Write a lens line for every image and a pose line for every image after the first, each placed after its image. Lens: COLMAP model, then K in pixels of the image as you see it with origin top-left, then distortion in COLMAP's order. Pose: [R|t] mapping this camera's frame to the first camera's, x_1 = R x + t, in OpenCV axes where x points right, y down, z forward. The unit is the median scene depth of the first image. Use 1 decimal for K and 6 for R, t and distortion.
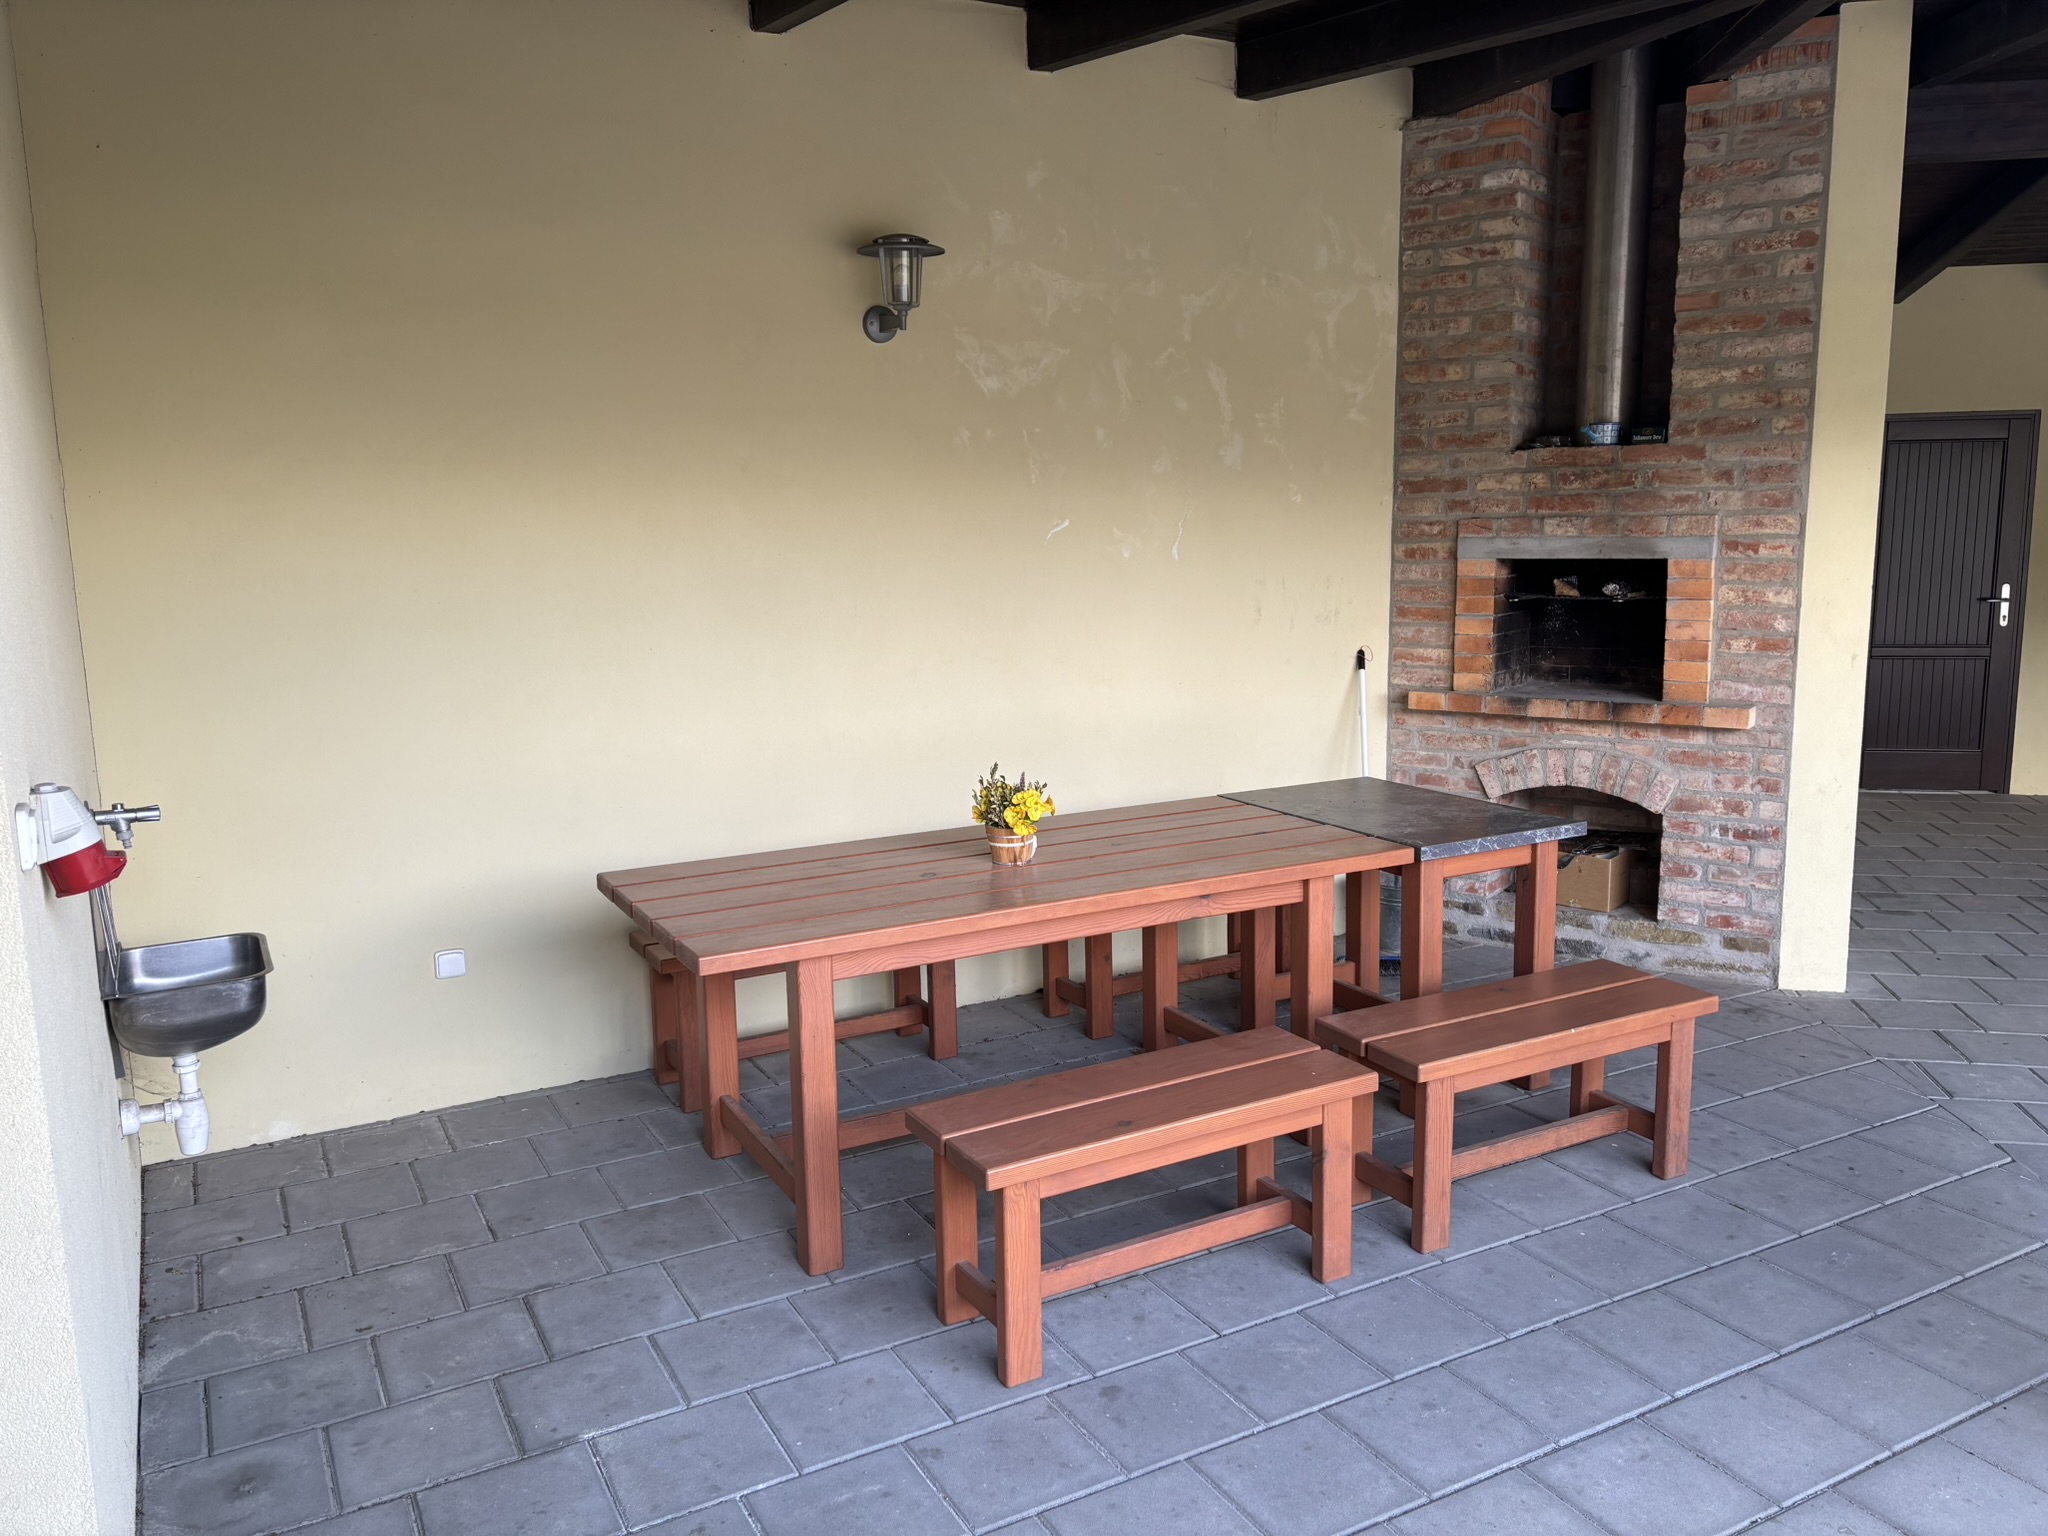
lens RADIAL K [[1556.7, 0, 1013.4], [0, 1556.7, 754.8], [0, 0, 1]] dist [0.026607, -0.042512]
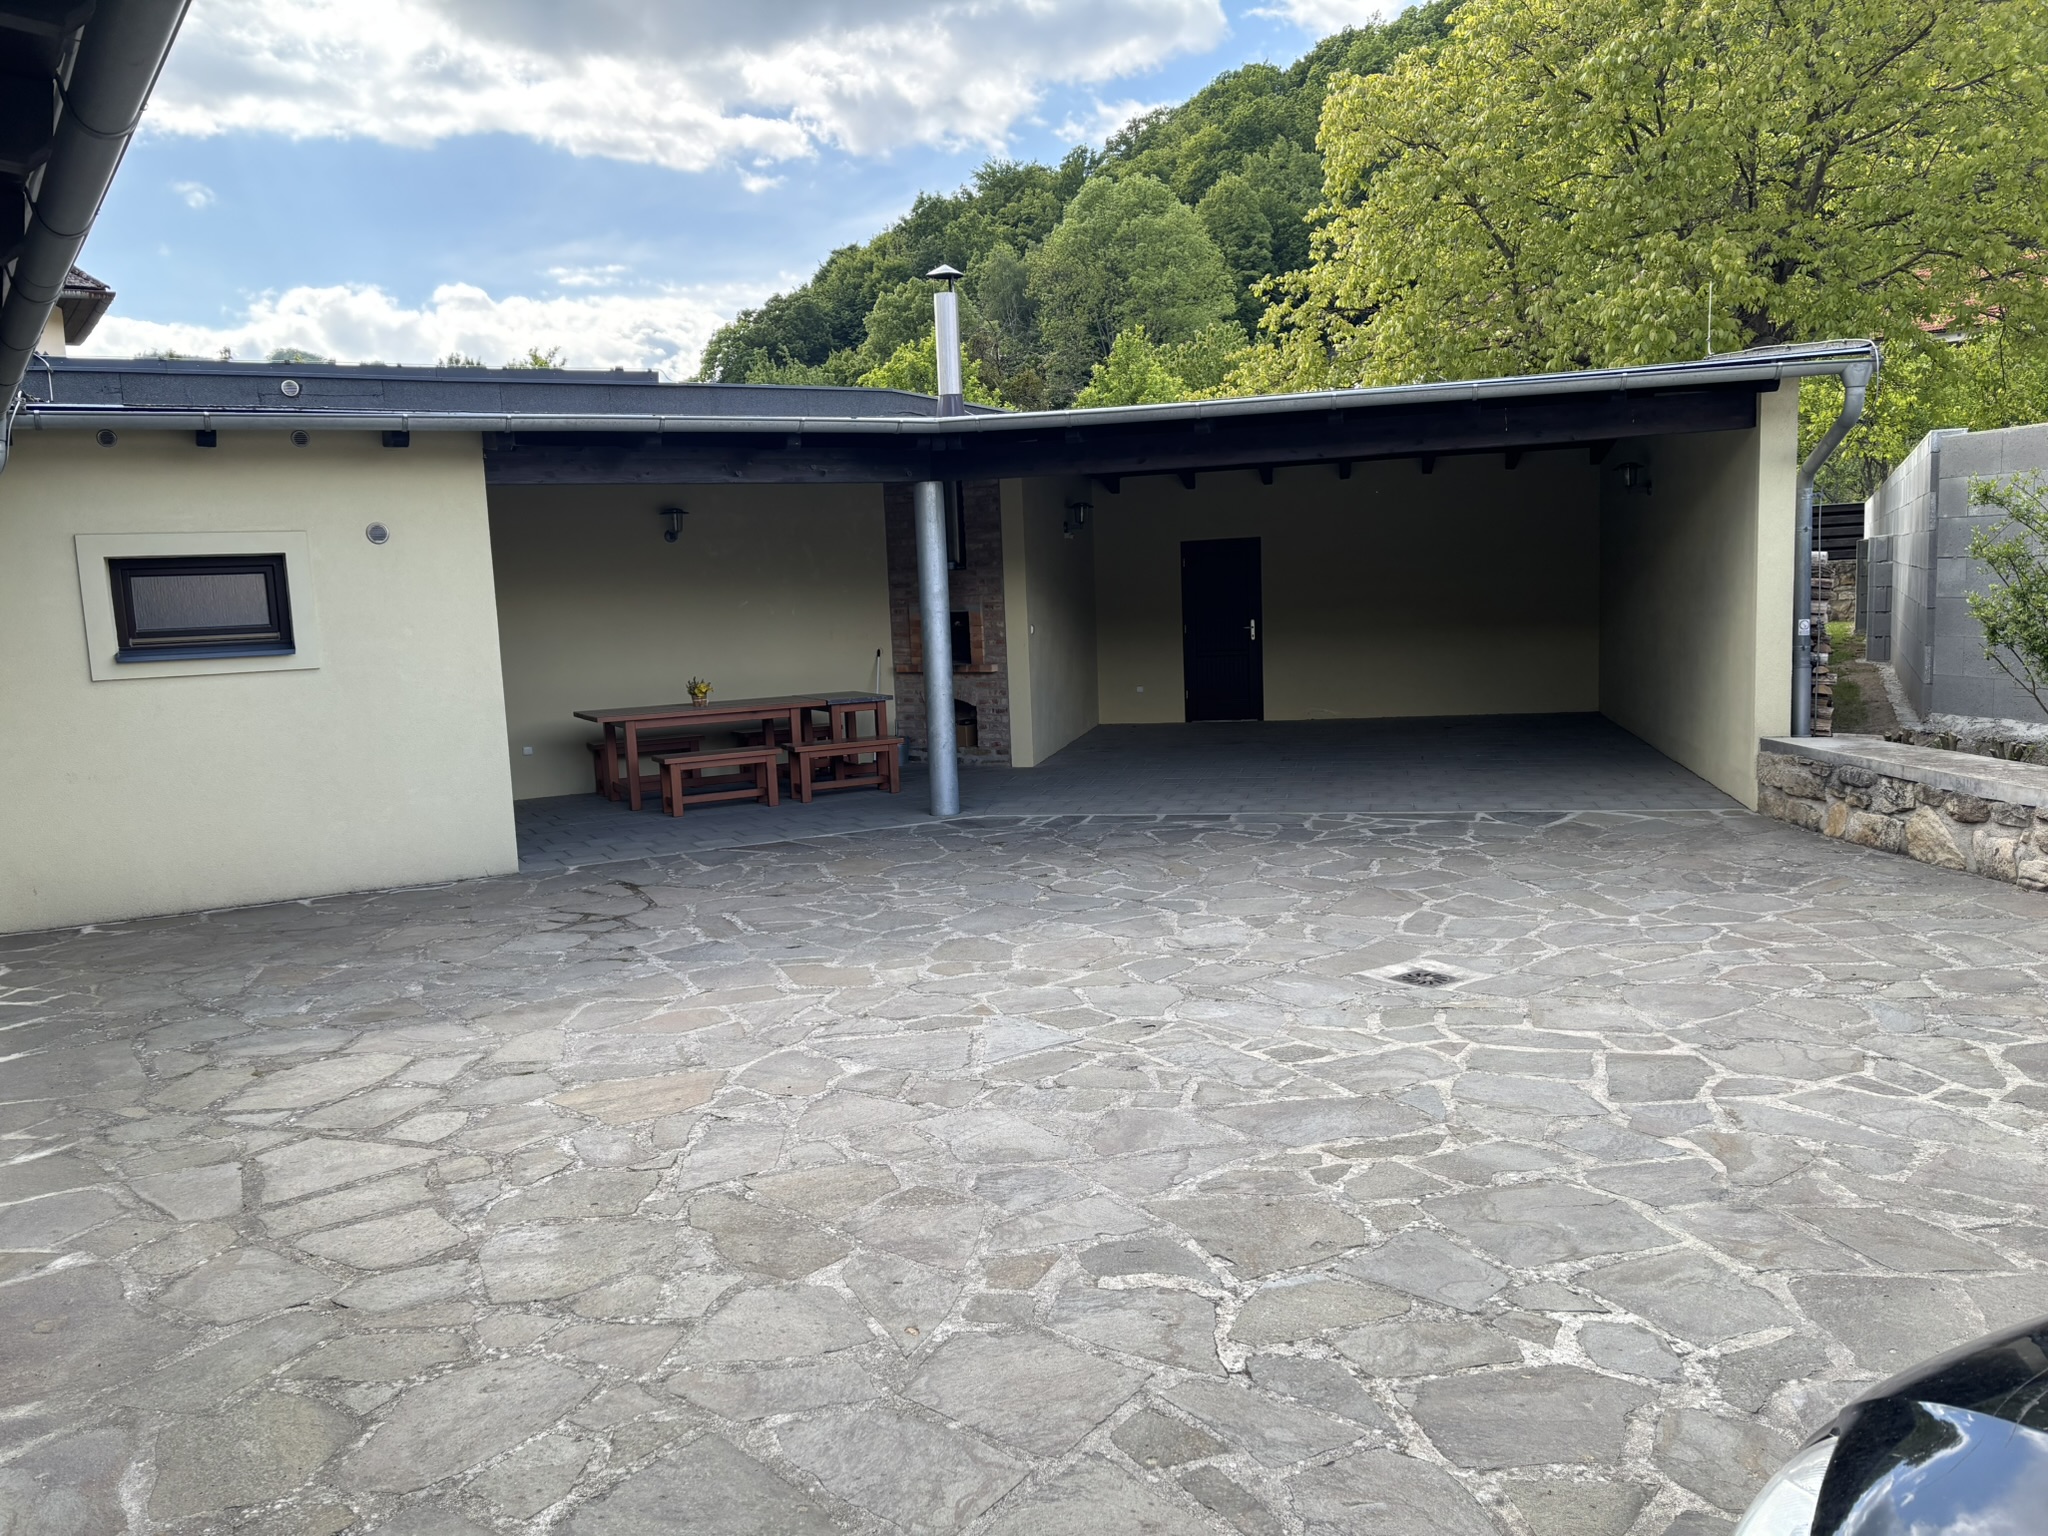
lens RADIAL K [[1556.7, 0, 1035.2], [0, 1556.7, 780.8], [0, 0, 1]] dist [0.026607, -0.042512]
pose [[0.999783, -0.020263, -0.004870, 0.546557], [0.020128, 0.999452, -0.026274, 0.246827], [0.005399, 0.026171, 0.999643, -1.730280]]
